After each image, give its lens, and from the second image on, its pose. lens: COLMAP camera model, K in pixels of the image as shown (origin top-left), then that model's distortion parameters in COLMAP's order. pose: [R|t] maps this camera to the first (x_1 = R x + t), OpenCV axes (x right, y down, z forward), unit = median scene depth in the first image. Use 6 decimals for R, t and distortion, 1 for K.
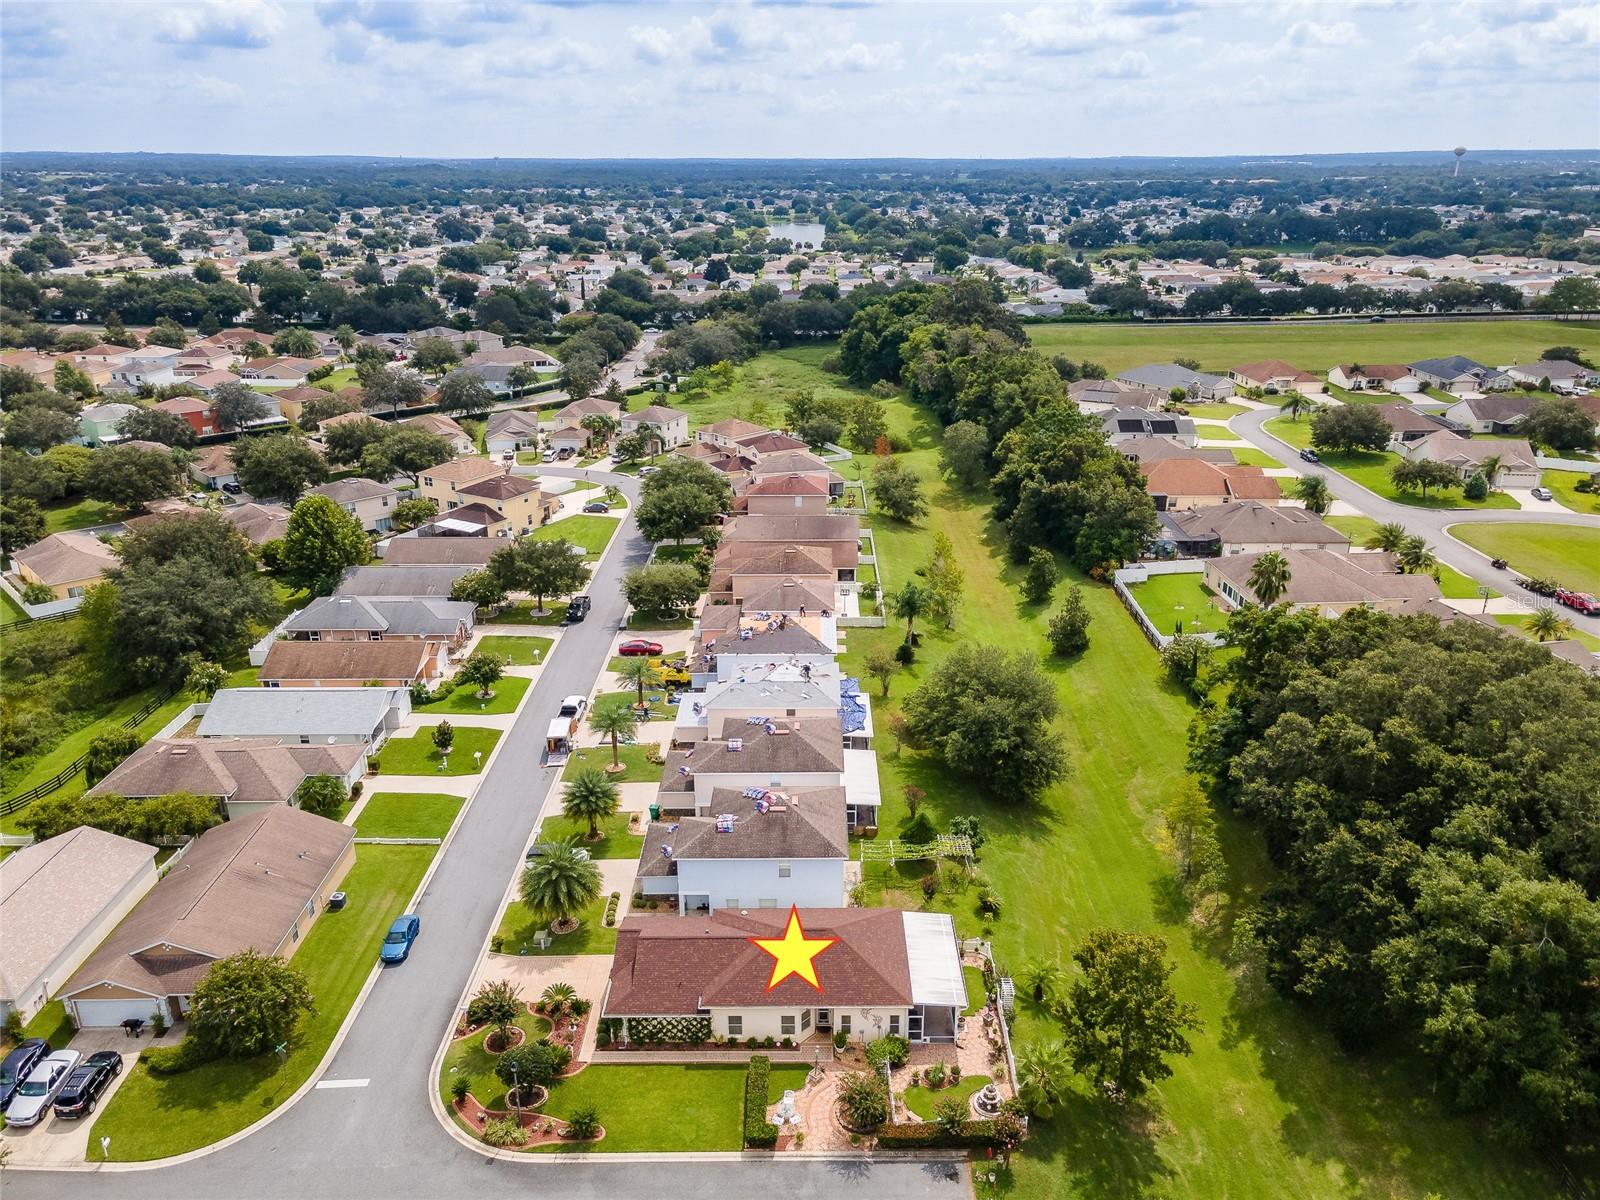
lens RADIAL K [[1149.2, 0, 800.0], [0, 1149.2, 600.0], [0, 0, 1]] dist [0.029547, 0.004196]
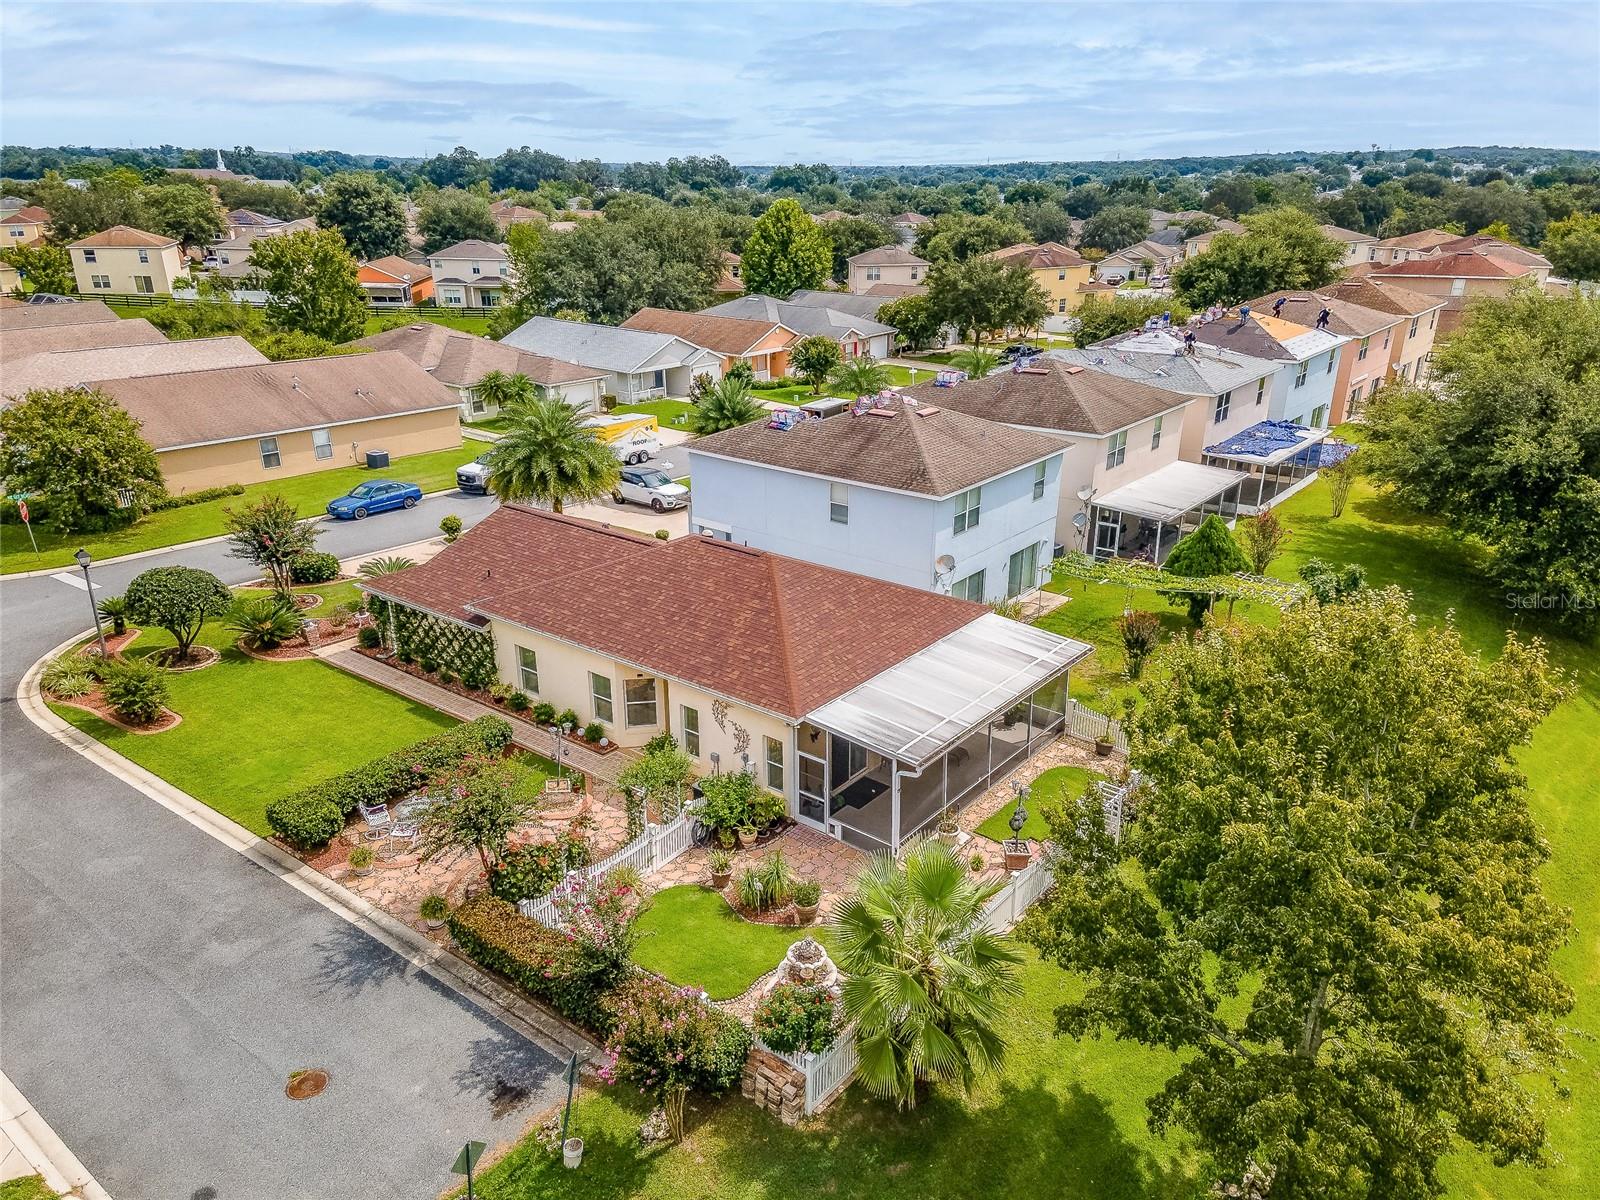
lens RADIAL K [[1104.7, 0, 800.0], [0, 1104.7, 600.0], [0, 0, 1]] dist [0.188175, -0.002249]
pose [[0.786759, 0.218895, -0.577144, 0.078807], [-0.216752, 0.973439, 0.073723, 0.070859], [0.577952, 0.067095, 0.813308, 0.171573]]
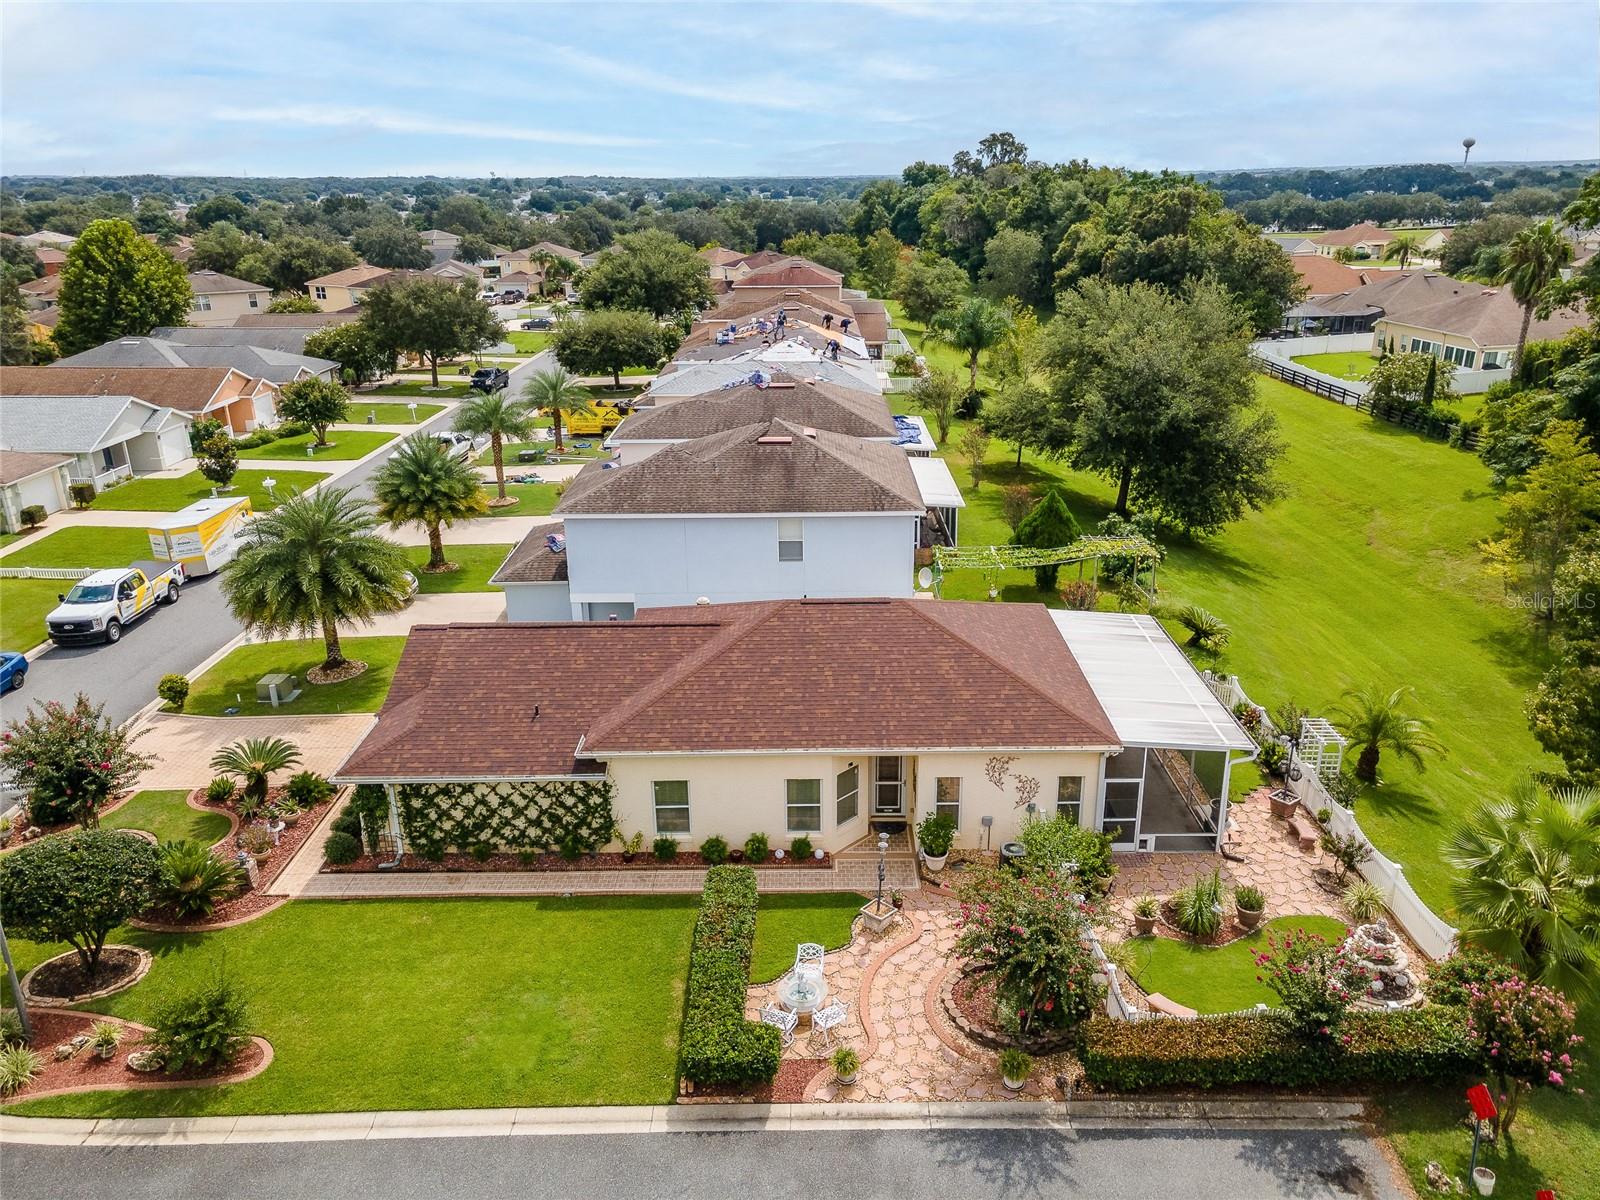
lens RADIAL K [[1156.3, 0, 800.0], [0, 1156.3, 600.0], [0, 0, 1]] dist [0.033256, 0.004452]
pose [[0.999970, -0.007748, -0.000014, -0.002800], [0.007747, 0.999898, -0.012018, 0.076951], [0.000107, 0.012018, 0.999928, 0.152300]]
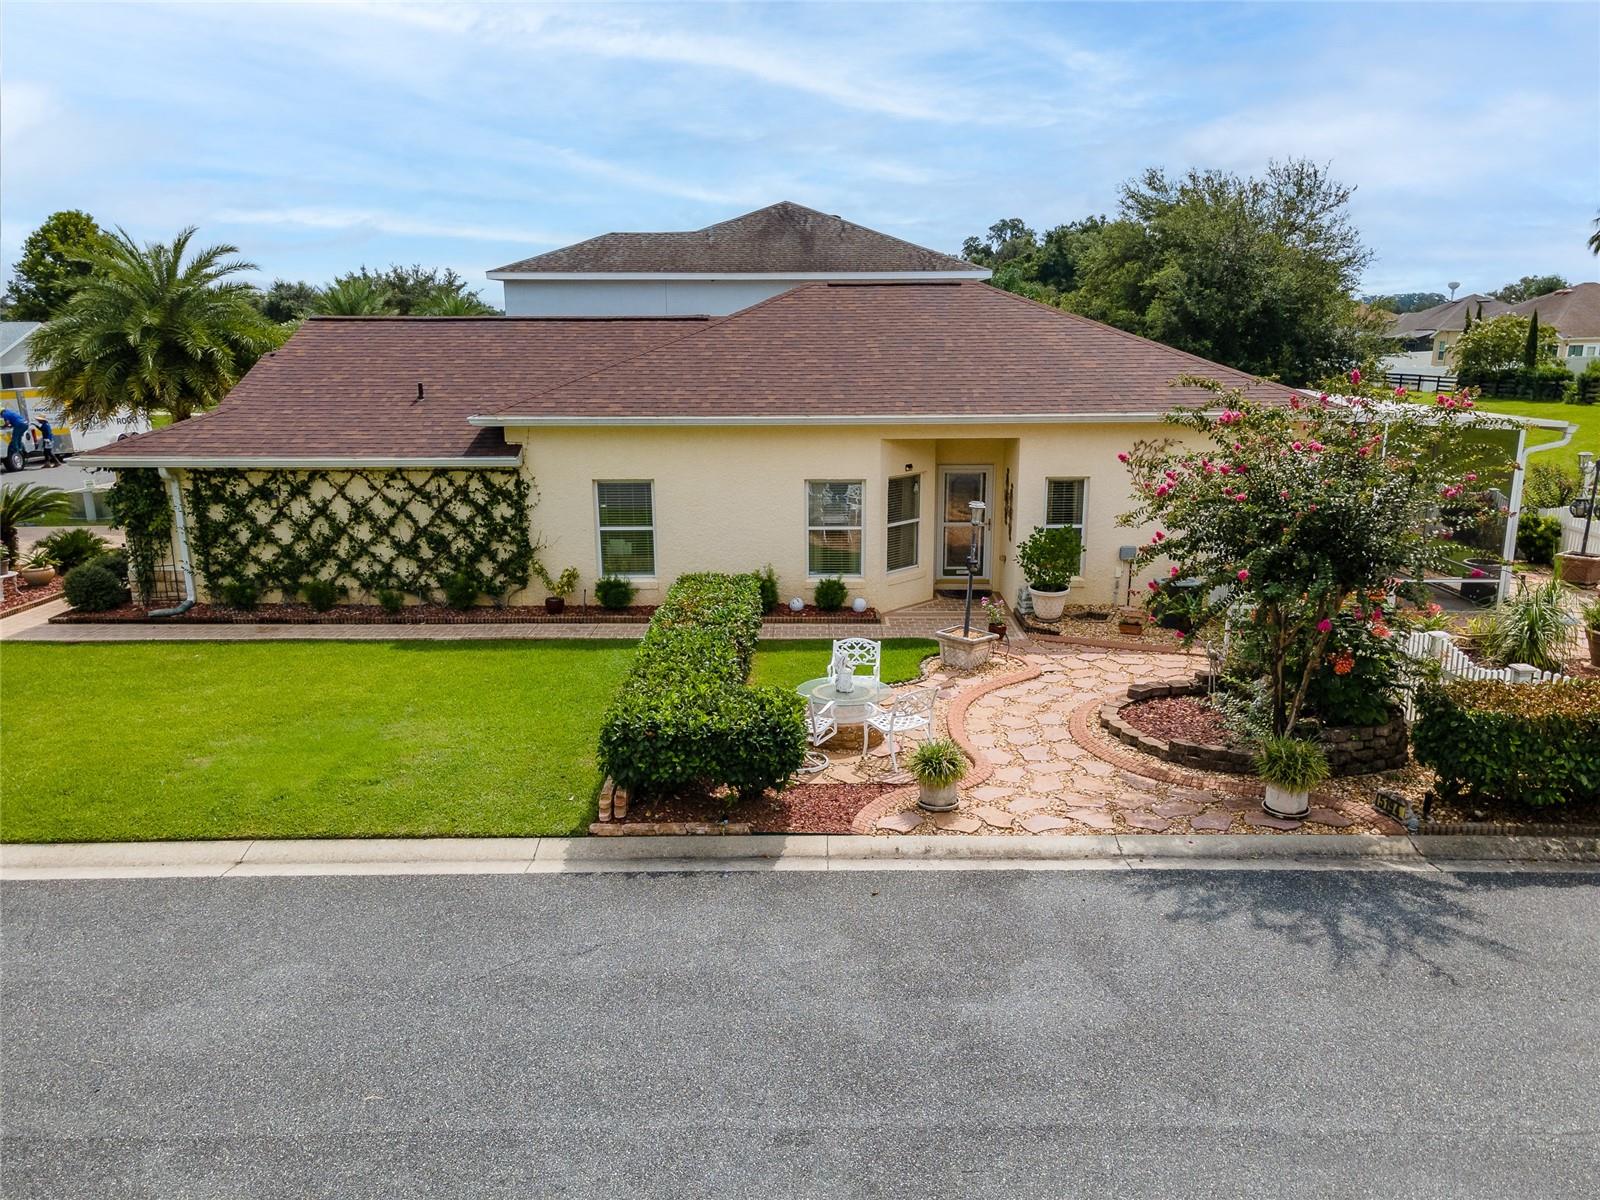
lens RADIAL K [[1156.3, 0, 800.0], [0, 1156.3, 600.0], [0, 0, 1]] dist [0.033256, 0.004452]
pose [[0.999994, -0.000673, -0.003461, -0.004354], [0.000258, 0.992947, -0.118556, 0.105643], [0.003516, 0.118555, 0.992941, 0.191521]]
